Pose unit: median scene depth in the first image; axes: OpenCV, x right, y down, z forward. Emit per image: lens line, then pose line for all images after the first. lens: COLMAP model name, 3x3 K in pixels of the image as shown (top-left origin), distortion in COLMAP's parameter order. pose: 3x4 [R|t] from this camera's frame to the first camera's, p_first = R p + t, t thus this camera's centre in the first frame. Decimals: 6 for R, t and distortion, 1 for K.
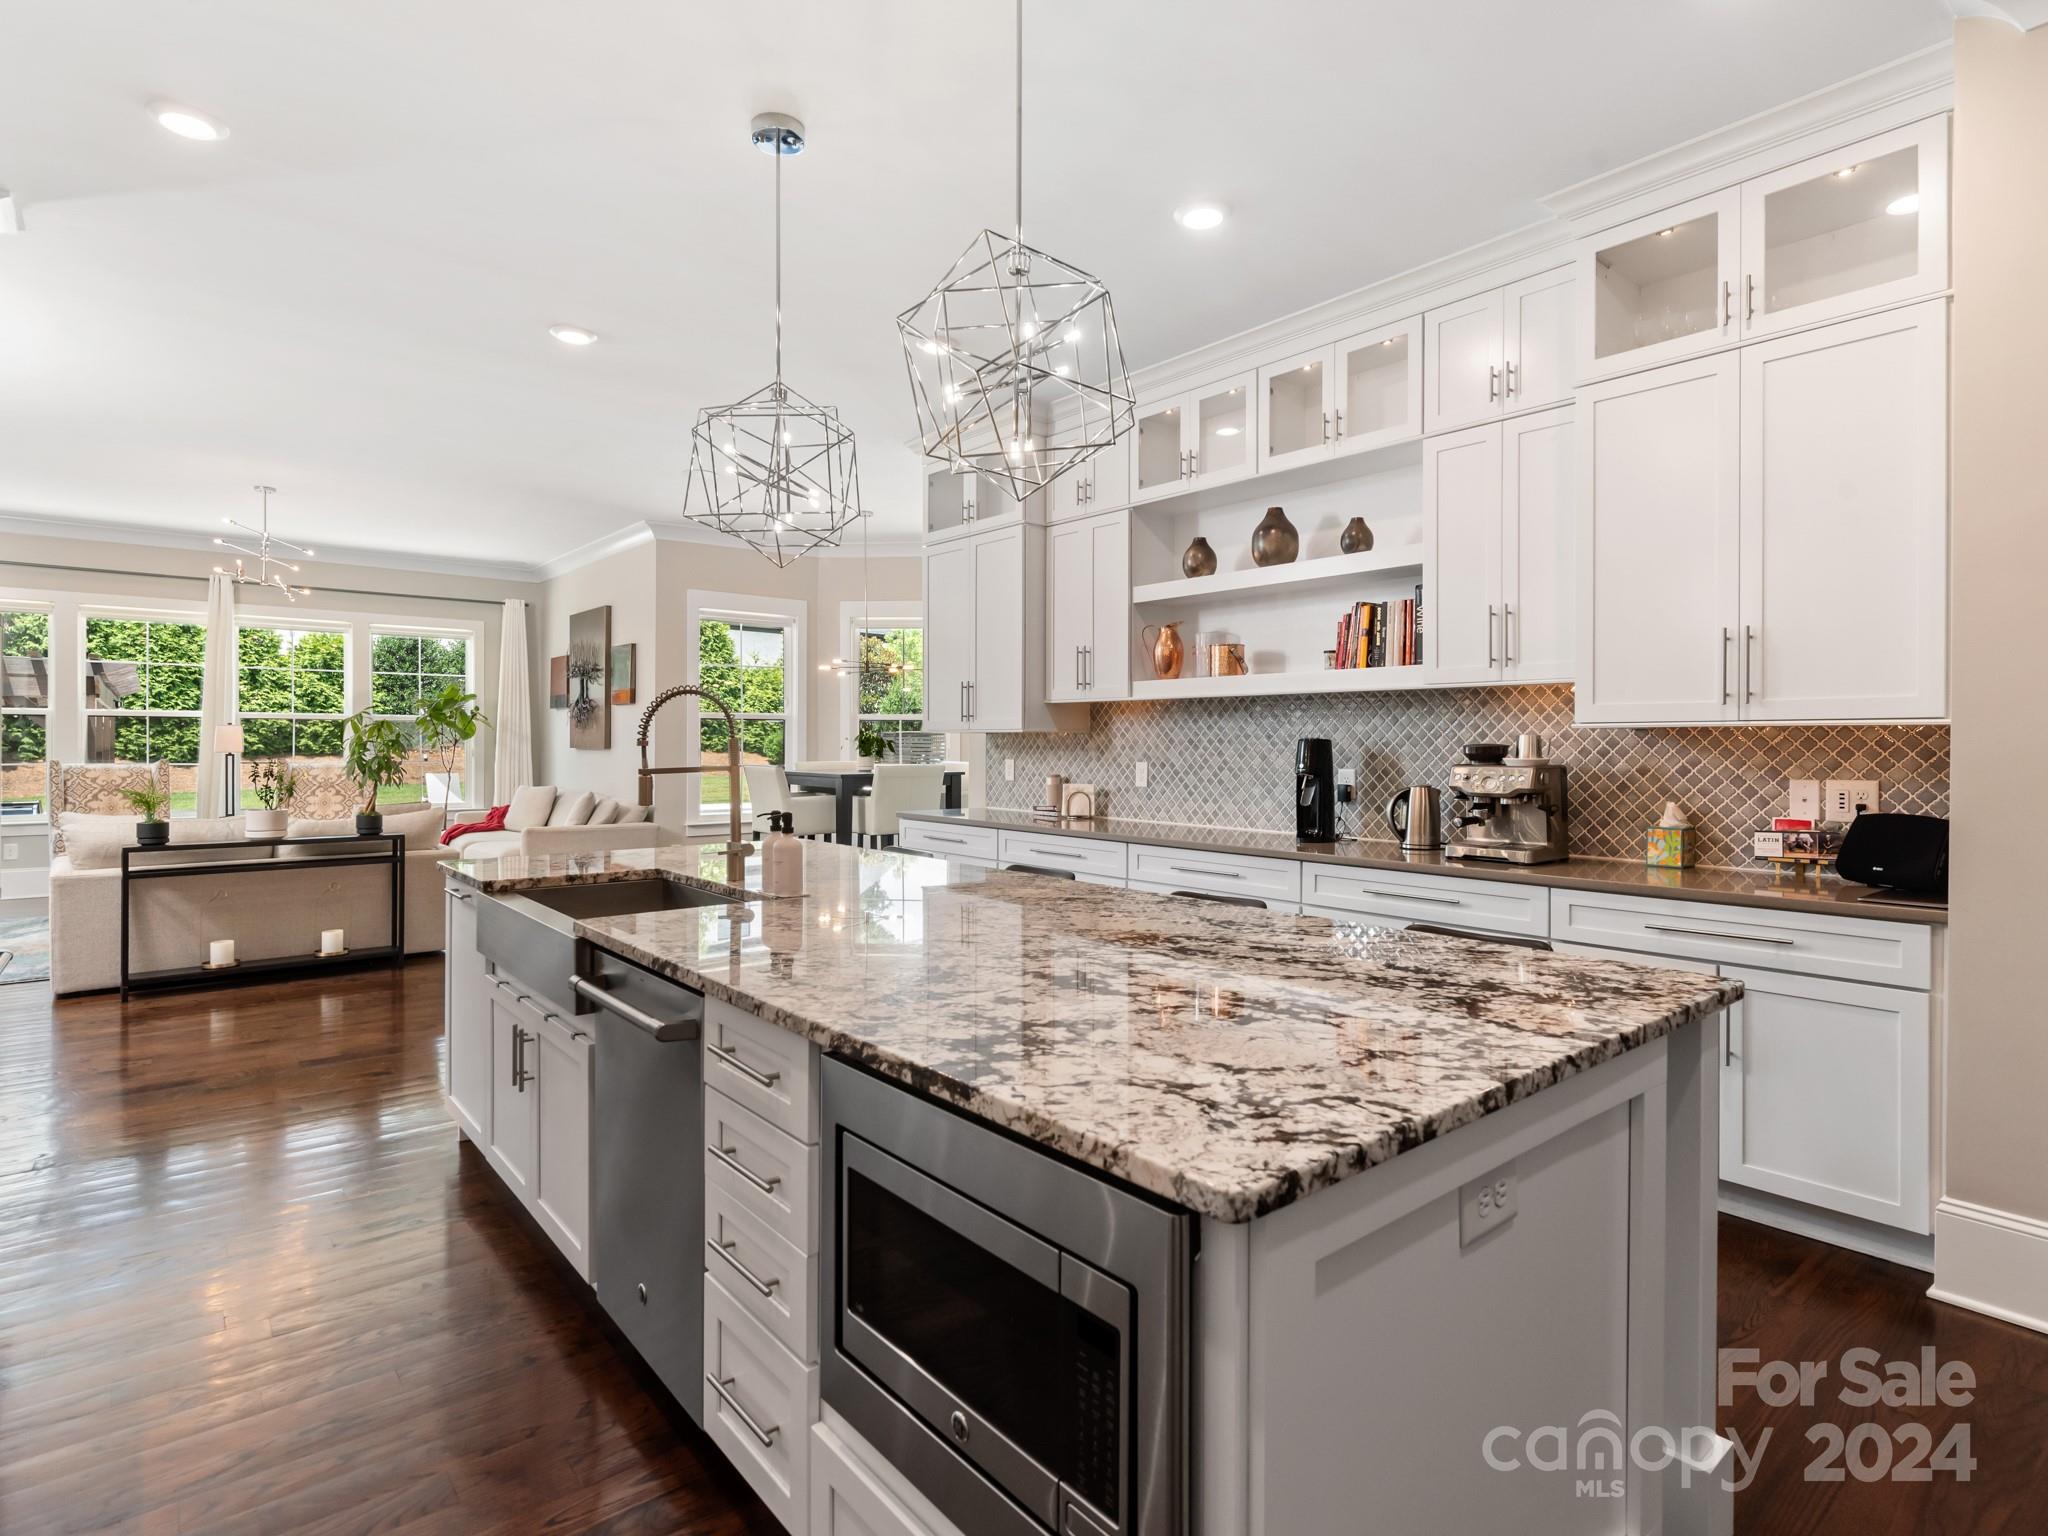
lens RADIAL K [[1081.1, 0, 1031.1], [0, 1081.1, 747.1], [0, 0, 1]] dist [0.000271, -0.000256]
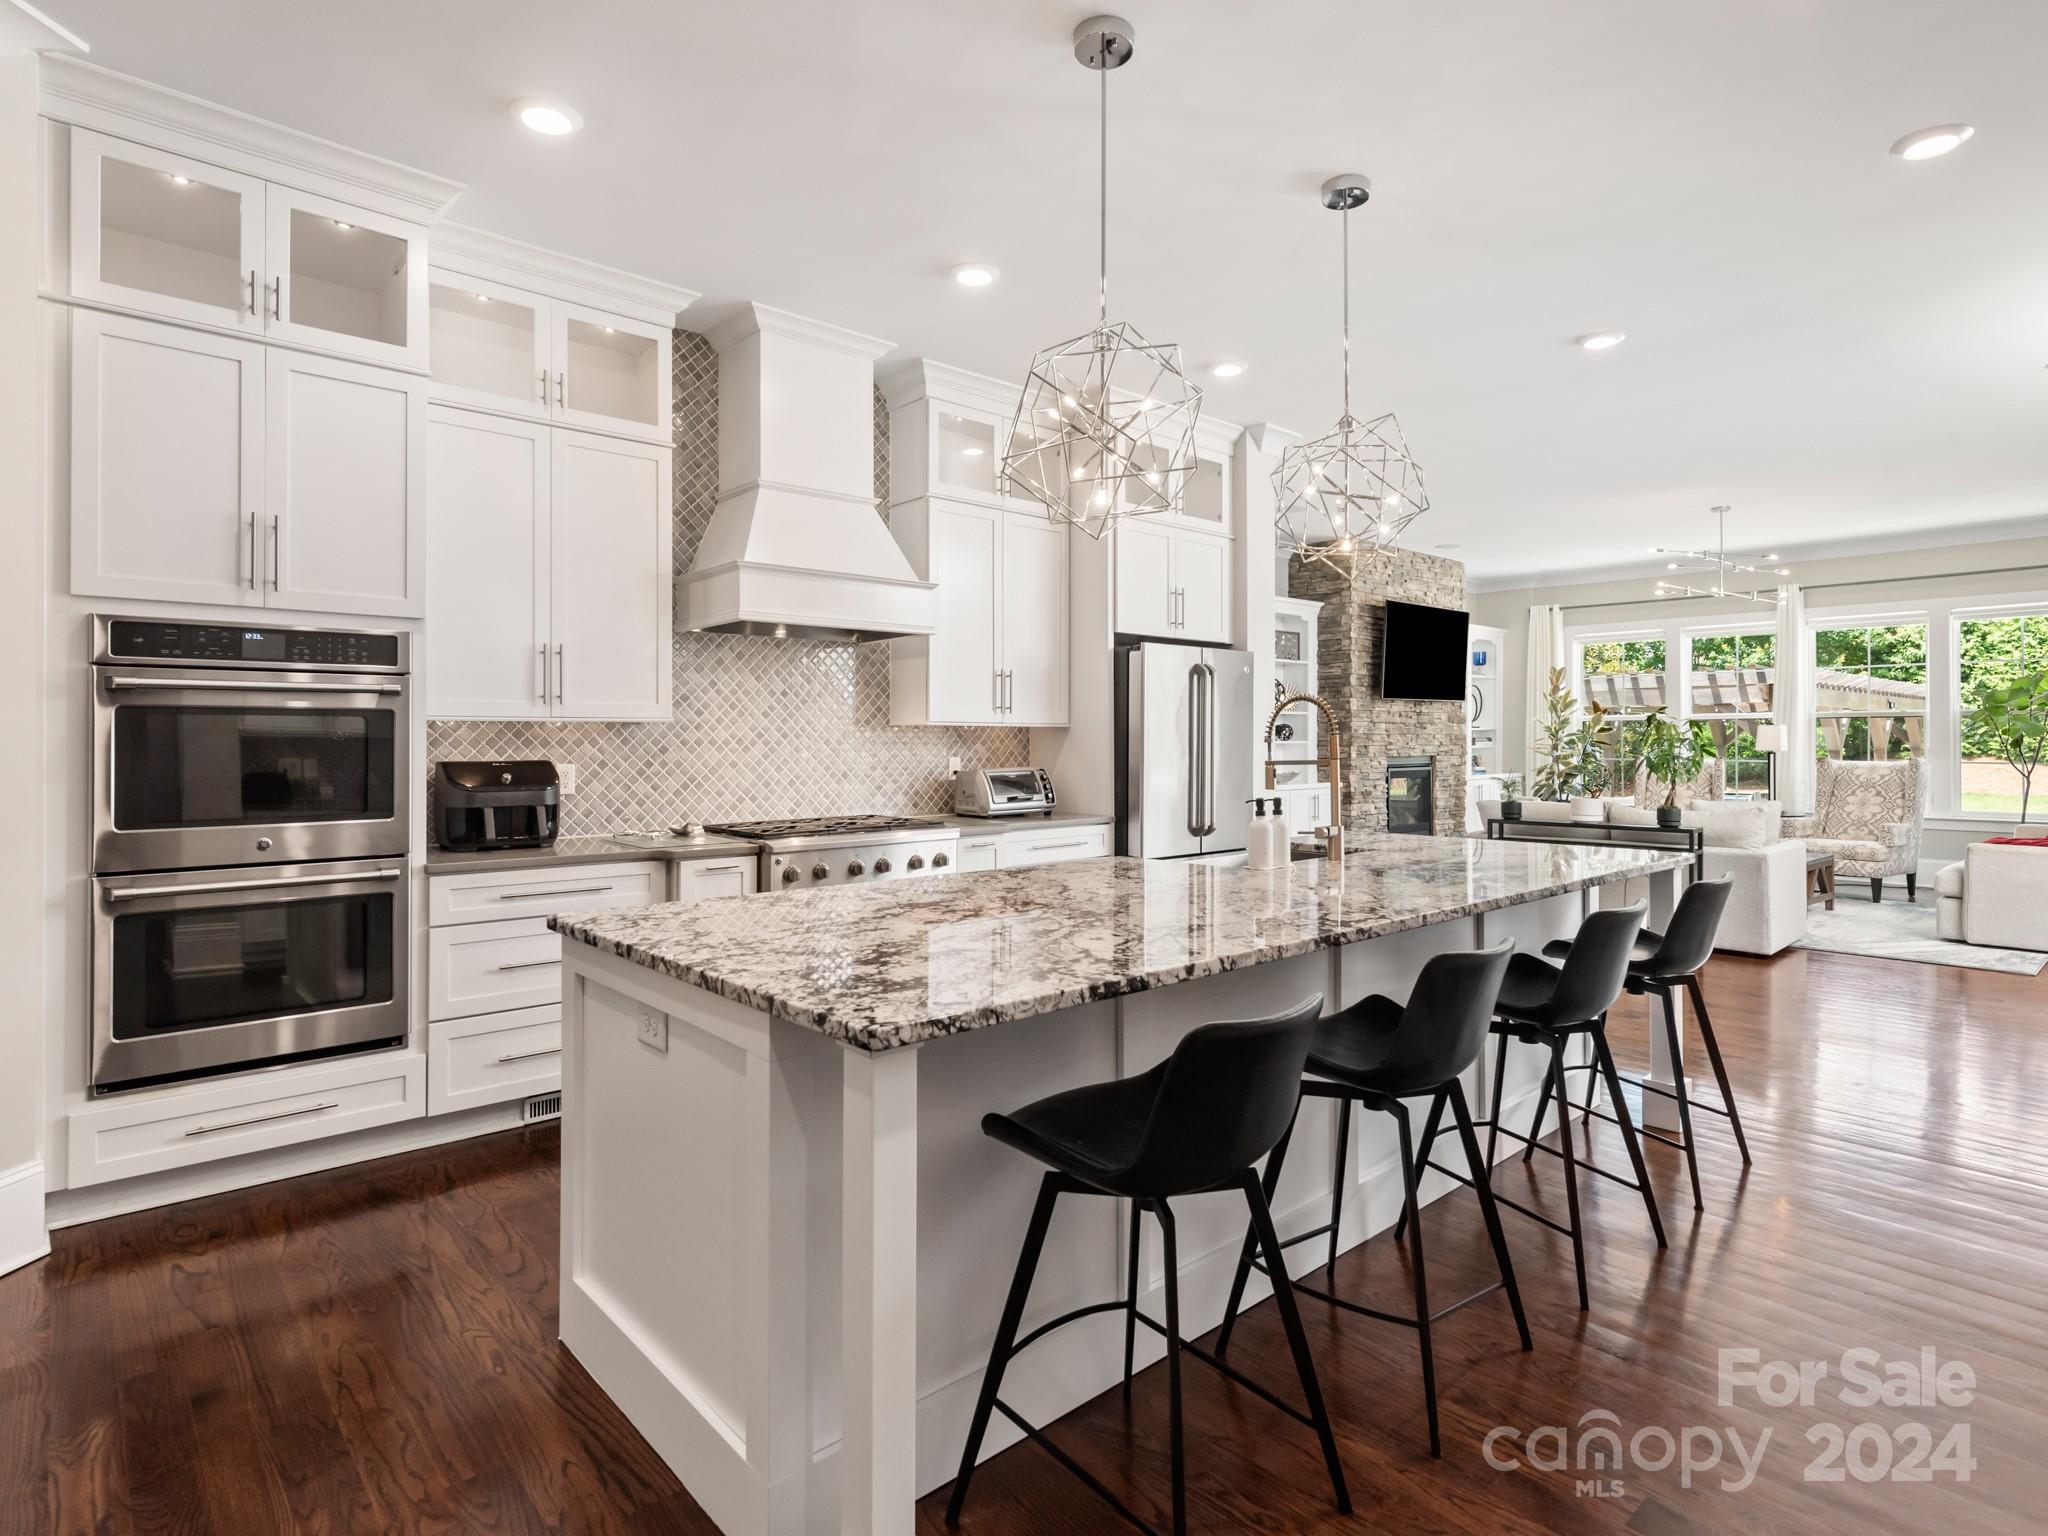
lens RADIAL K [[1071.1, 0, 1030.0], [0, 1071.1, 717.1], [0, 0, 1]] dist [0.000880, 0.000034]
pose [[0.051008, -0.023684, -0.998417, 0.269758], [-0.003383, 0.999709, -0.023887, -0.000400], [0.998693, 0.004596, 0.050913, 0.200944]]
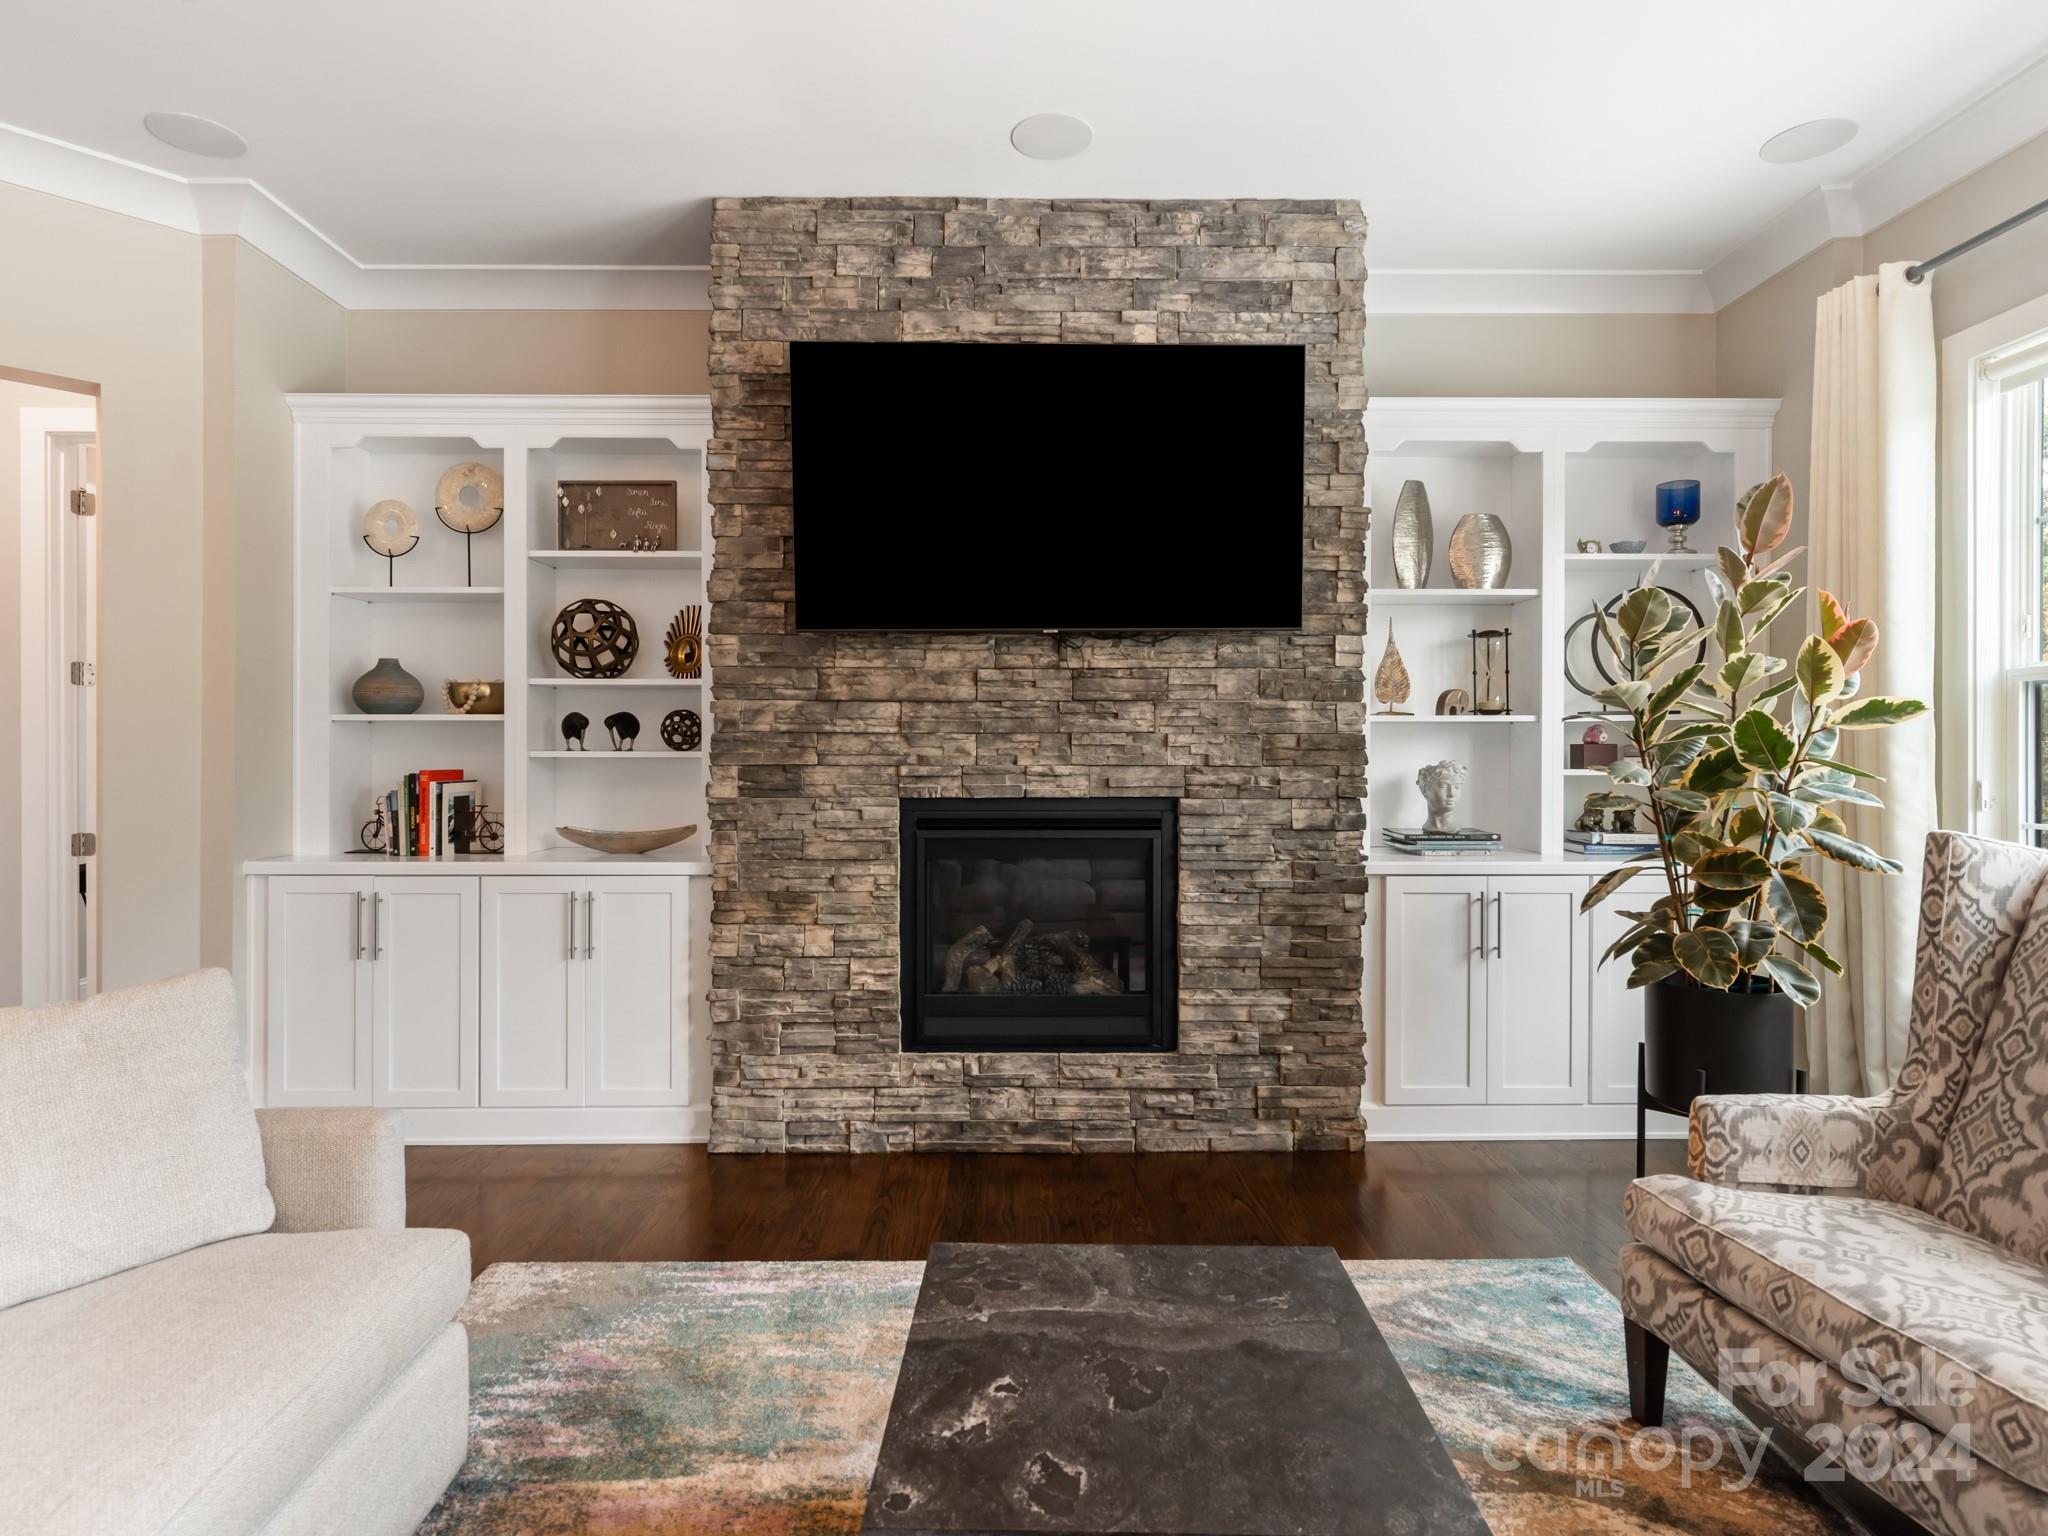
lens RADIAL K [[1081.1, 0, 1031.1], [0, 1081.1, 747.1], [0, 0, 1]] dist [0.000271, -0.000256]
pose [[-0.613621, -0.003624, -0.789592, -0.484743], [-0.007220, 0.999973, 0.001022, -0.005970], [0.789568, 0.006328, -0.613631, 0.862792]]
